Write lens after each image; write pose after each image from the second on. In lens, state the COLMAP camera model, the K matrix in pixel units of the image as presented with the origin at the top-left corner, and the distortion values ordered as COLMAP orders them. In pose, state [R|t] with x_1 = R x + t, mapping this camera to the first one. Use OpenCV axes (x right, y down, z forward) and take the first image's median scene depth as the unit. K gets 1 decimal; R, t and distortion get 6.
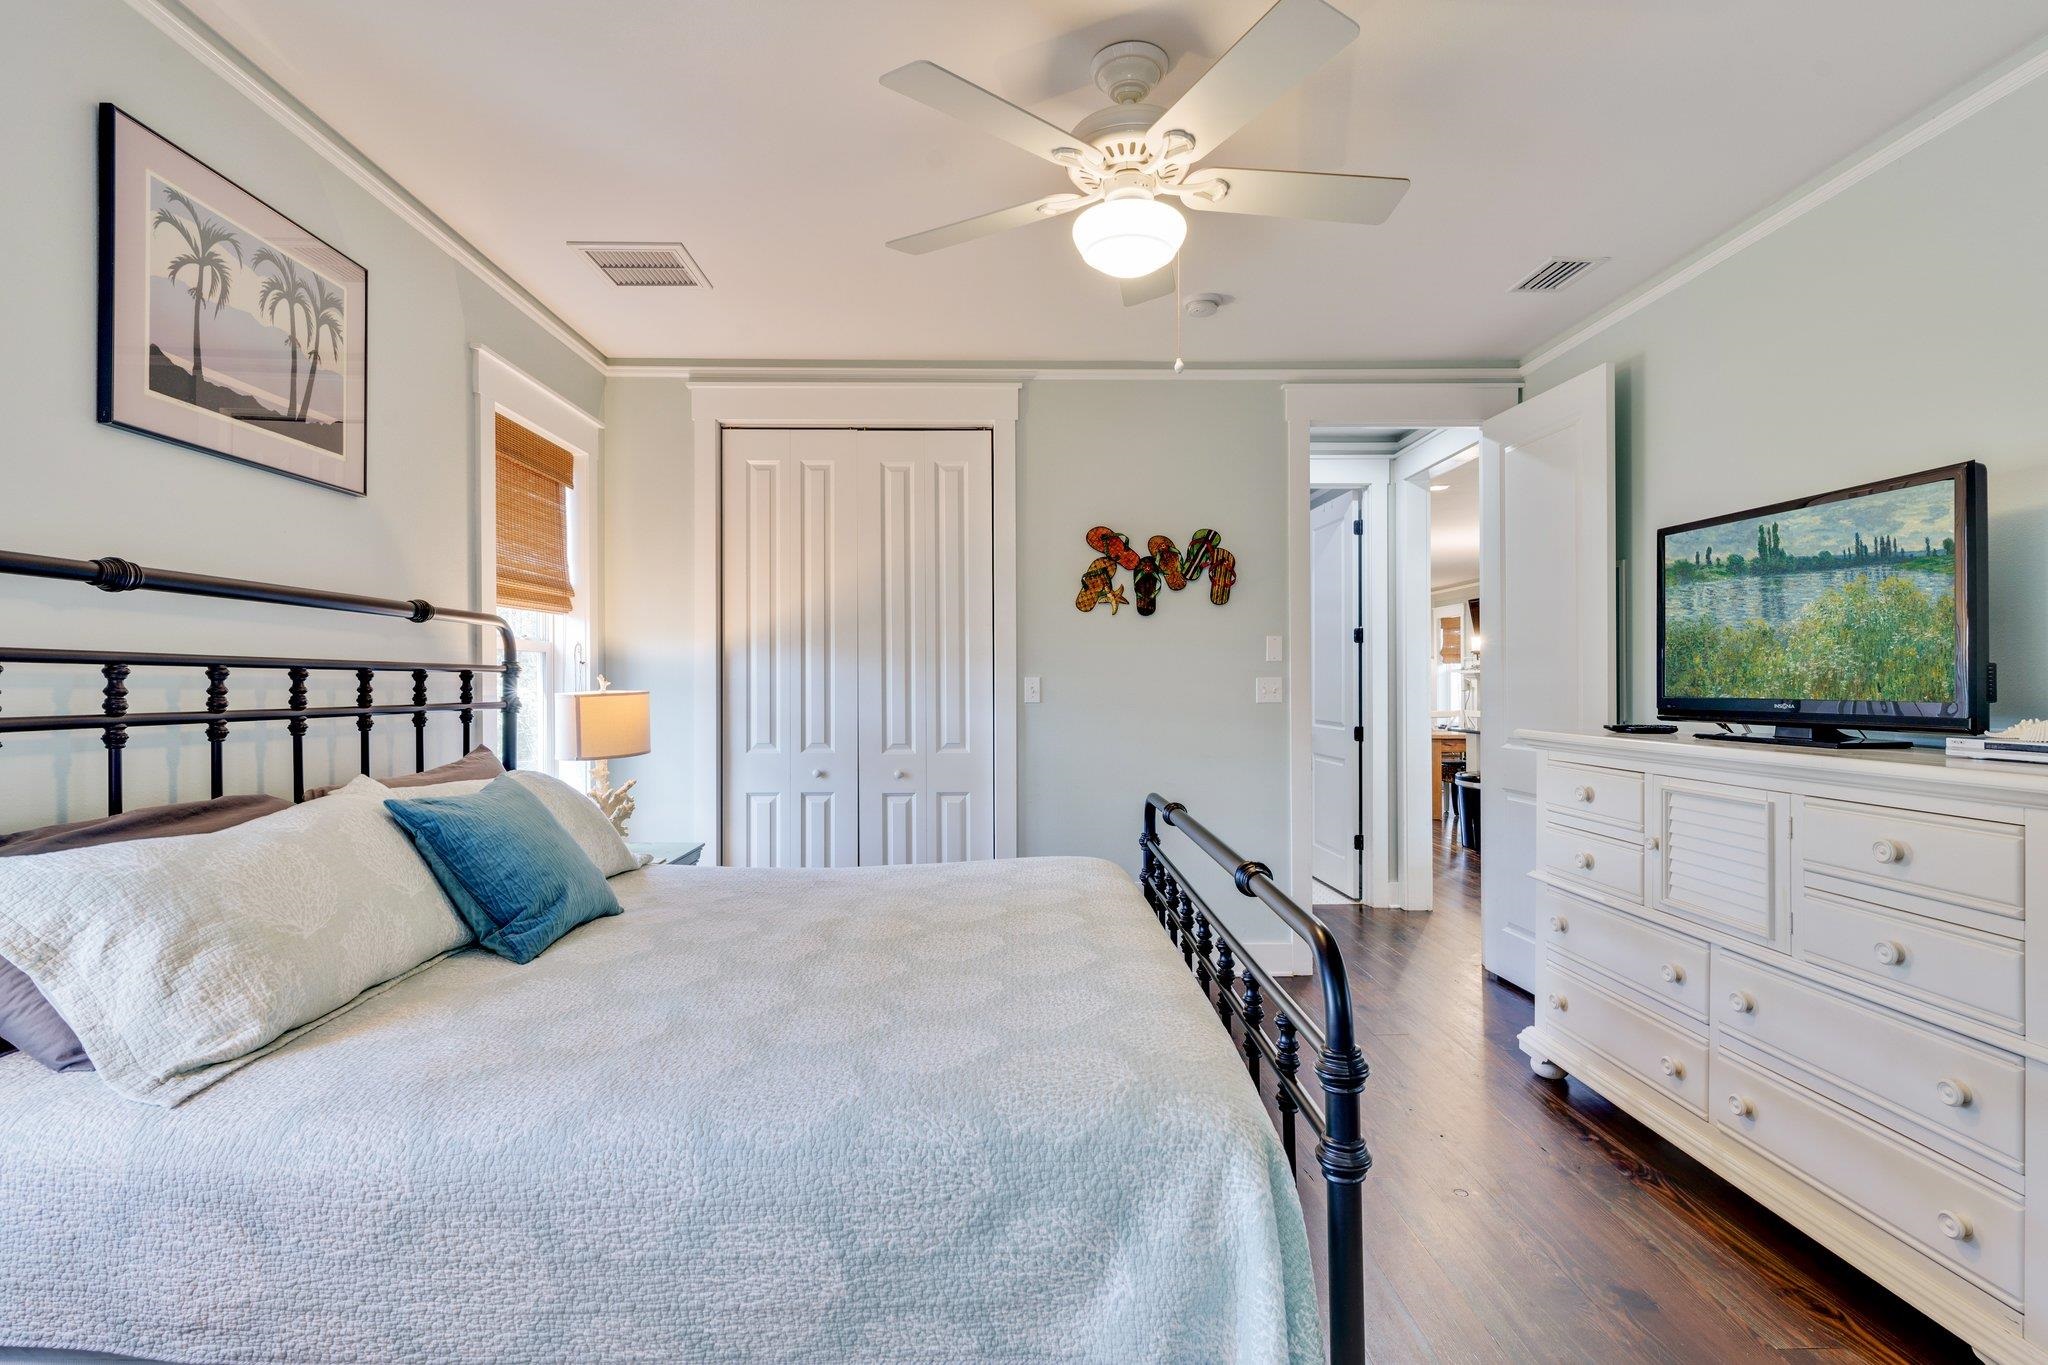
lens RADIAL K [[977.5, 0, 1017.3], [0, 977.5, 680.5], [0, 0, 1]] dist [0.002439, 0.000309]
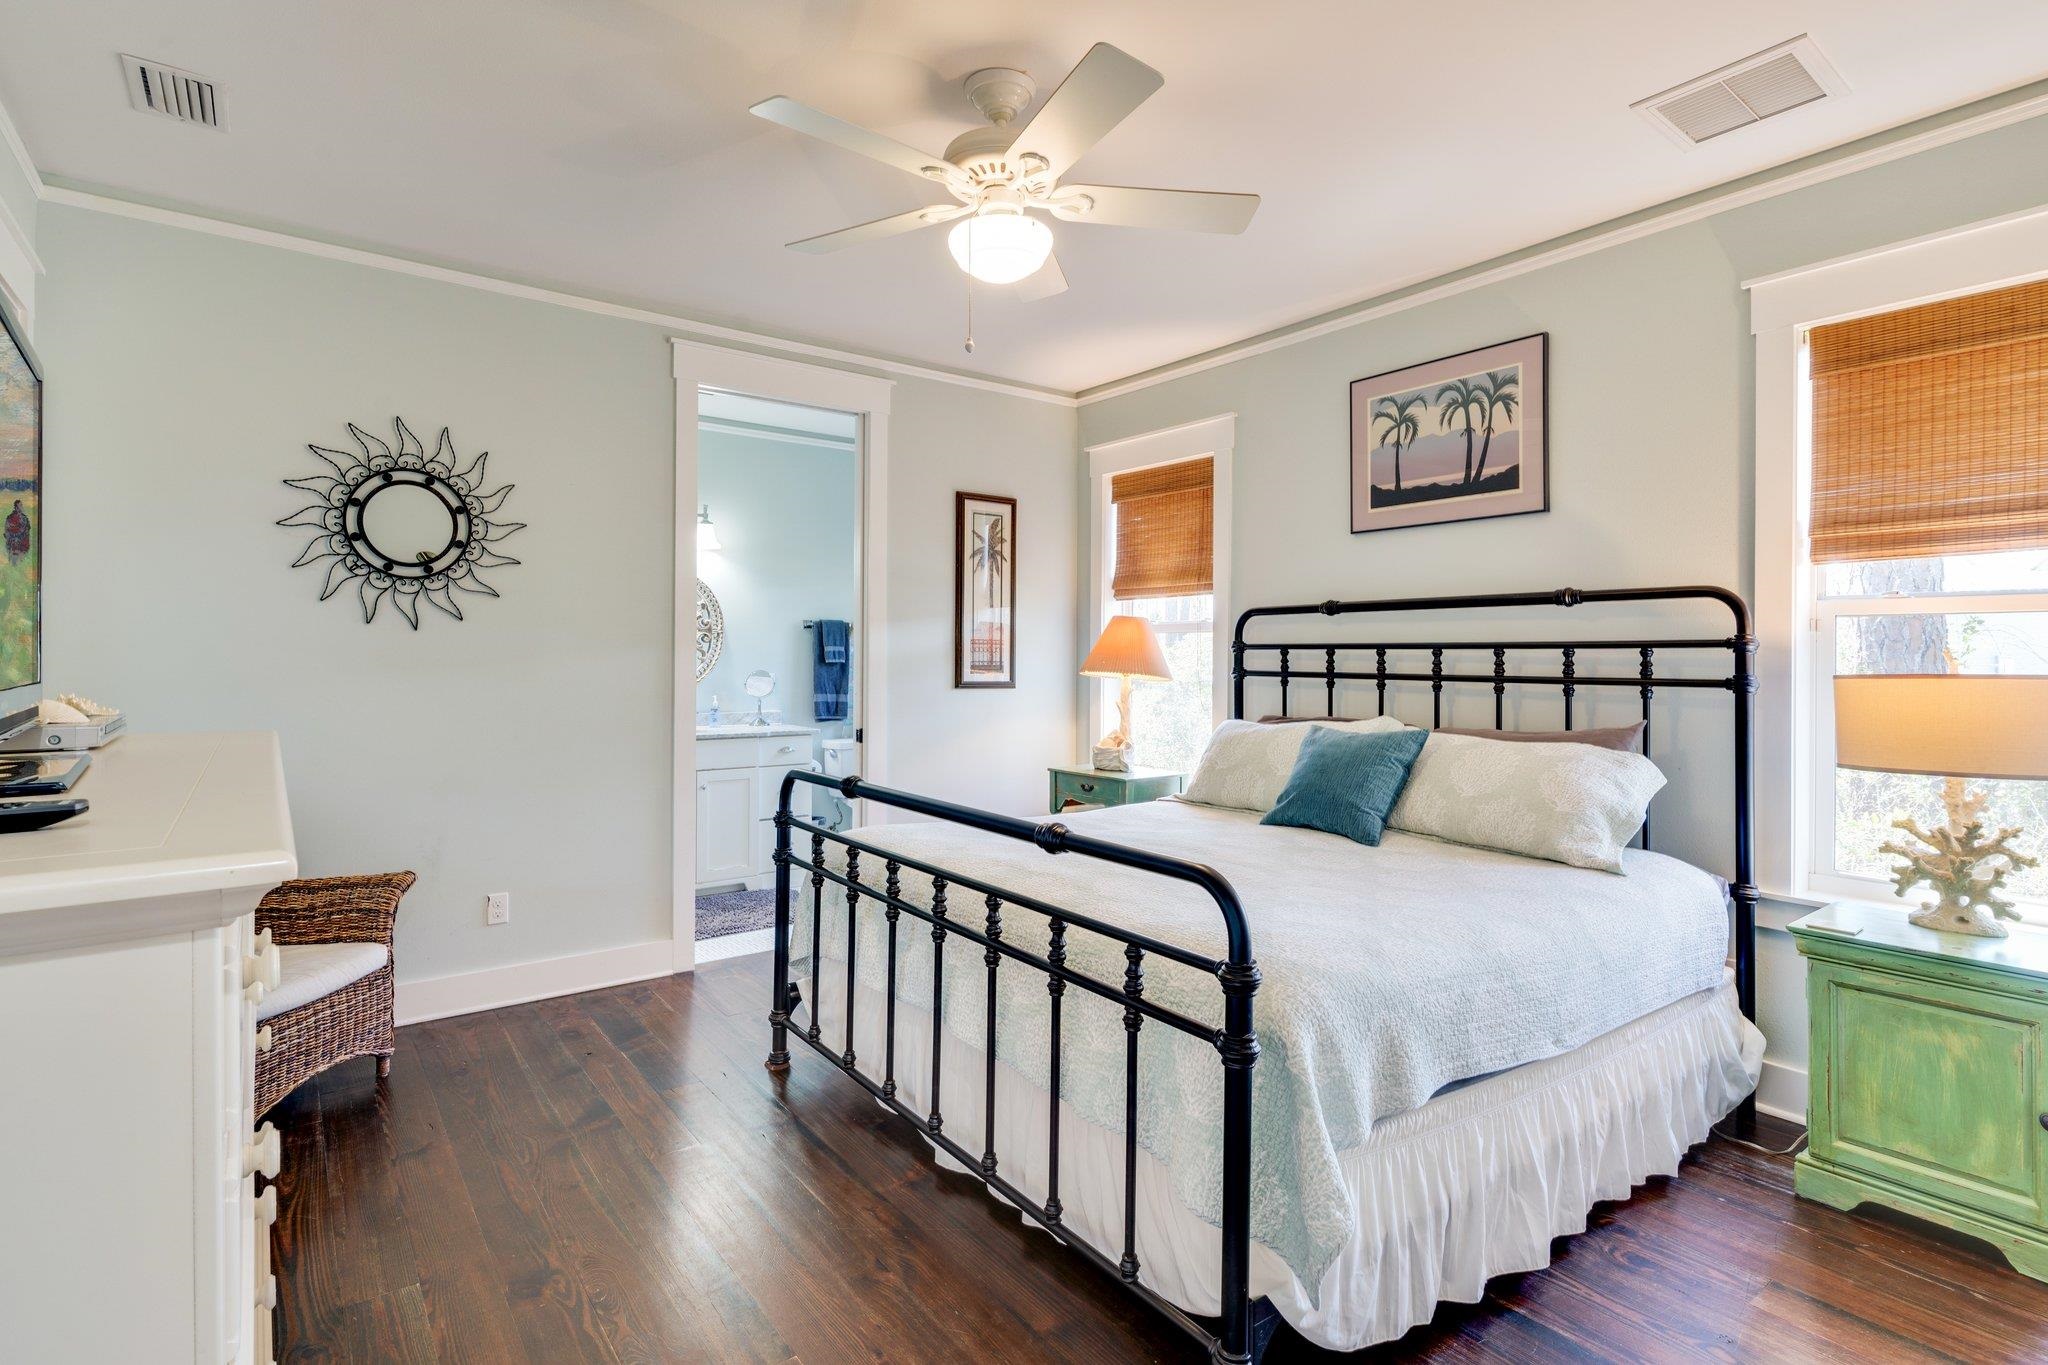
lens RADIAL K [[977.5, 0, 1017.3], [0, 977.5, 680.5], [0, 0, 1]] dist [0.002439, 0.000309]
pose [[-0.817935, 0.013683, -0.575148, 0.715296], [-0.003222, 0.999593, 0.028362, -0.005006], [0.575302, 0.025052, -0.817558, 1.896631]]
